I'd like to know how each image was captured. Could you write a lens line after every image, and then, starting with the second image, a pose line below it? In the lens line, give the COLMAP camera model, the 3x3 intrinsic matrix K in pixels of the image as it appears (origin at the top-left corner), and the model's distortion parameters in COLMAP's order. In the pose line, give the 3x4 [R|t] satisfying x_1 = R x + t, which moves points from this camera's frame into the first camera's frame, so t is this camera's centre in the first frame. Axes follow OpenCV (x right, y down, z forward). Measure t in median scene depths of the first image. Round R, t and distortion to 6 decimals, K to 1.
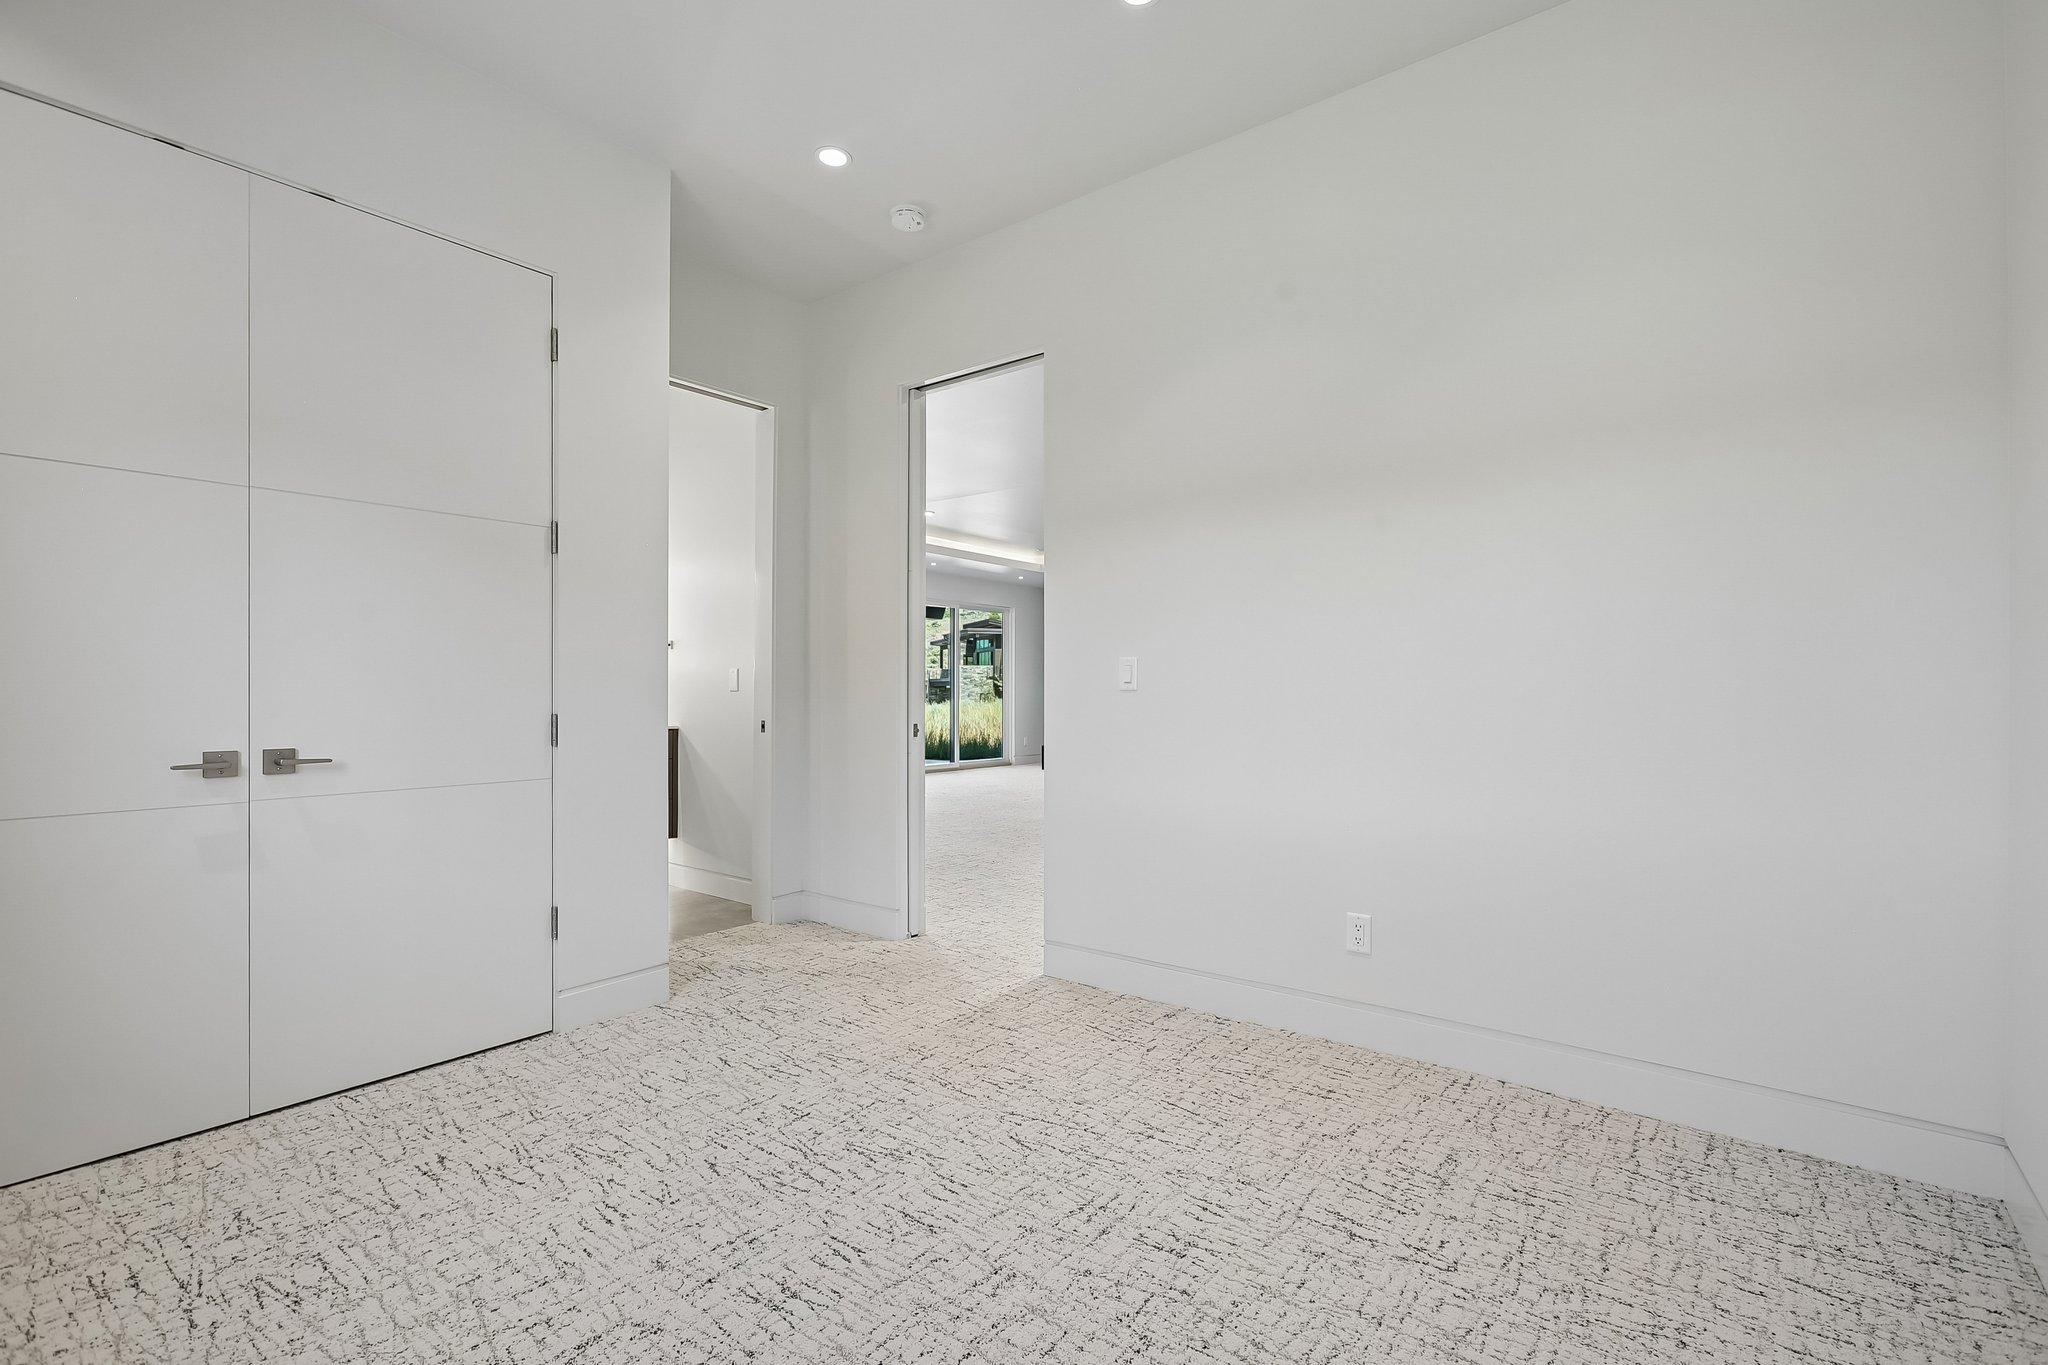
lens RADIAL K [[932.6, 0, 1026.0], [0, 932.6, 688.0], [0, 0, 1]] dist [-0.001493, -0.000686]
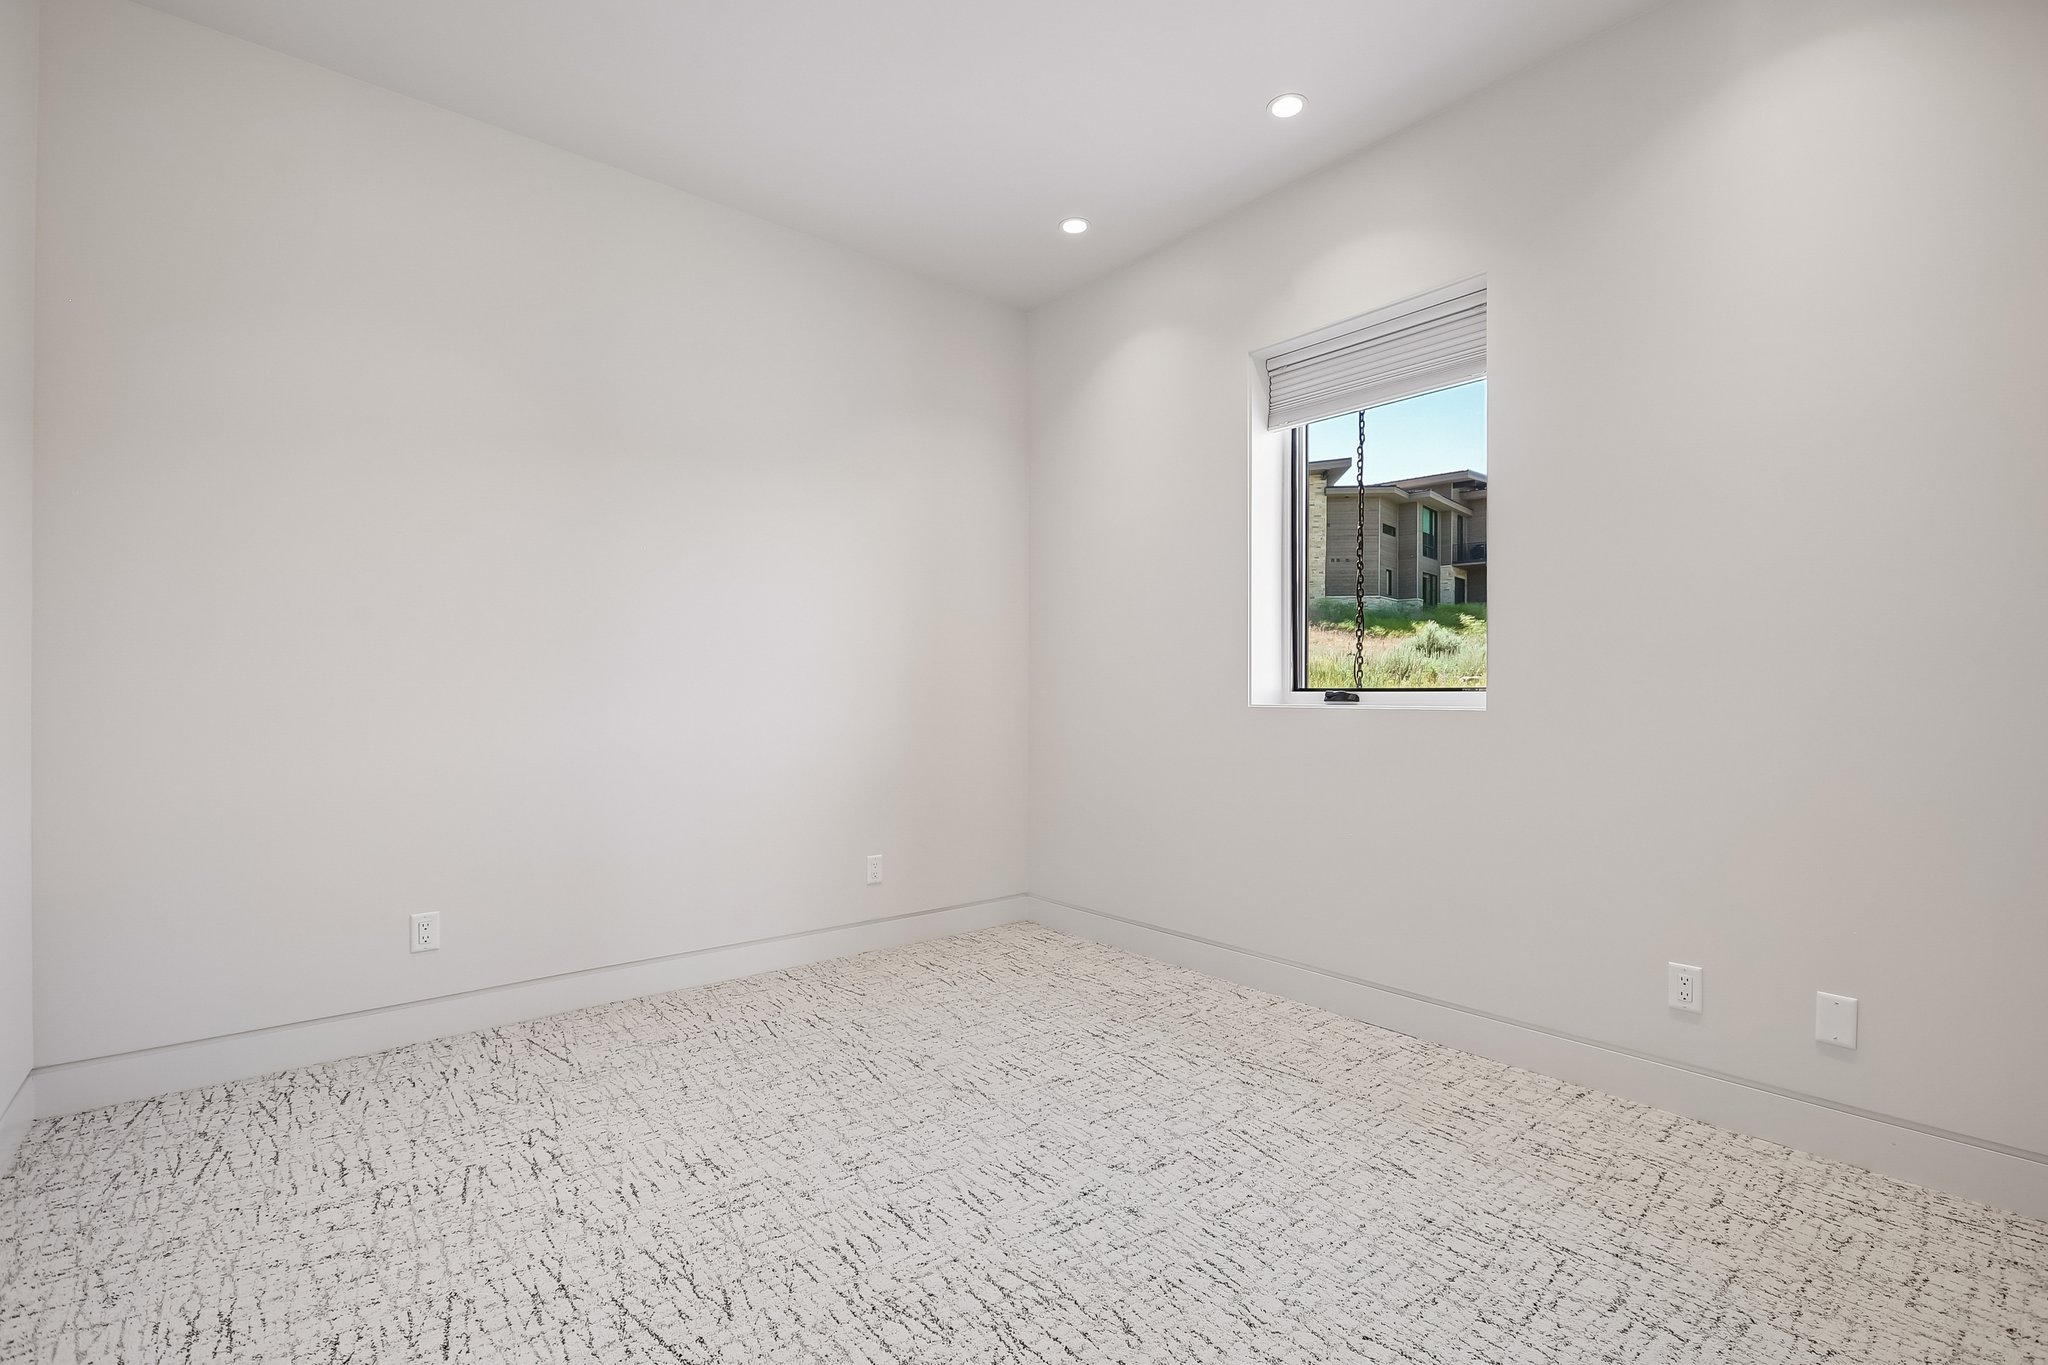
lens RADIAL K [[932.6, 0, 1024.0], [0, 932.6, 687.4], [0, 0, 1]] dist [-0.001493, -0.000686]
pose [[-0.977918, -0.002119, 0.208978, -0.457426], [-0.005168, 0.999888, -0.014047, 0.005056], [-0.208925, -0.014817, -0.977819, 1.962695]]
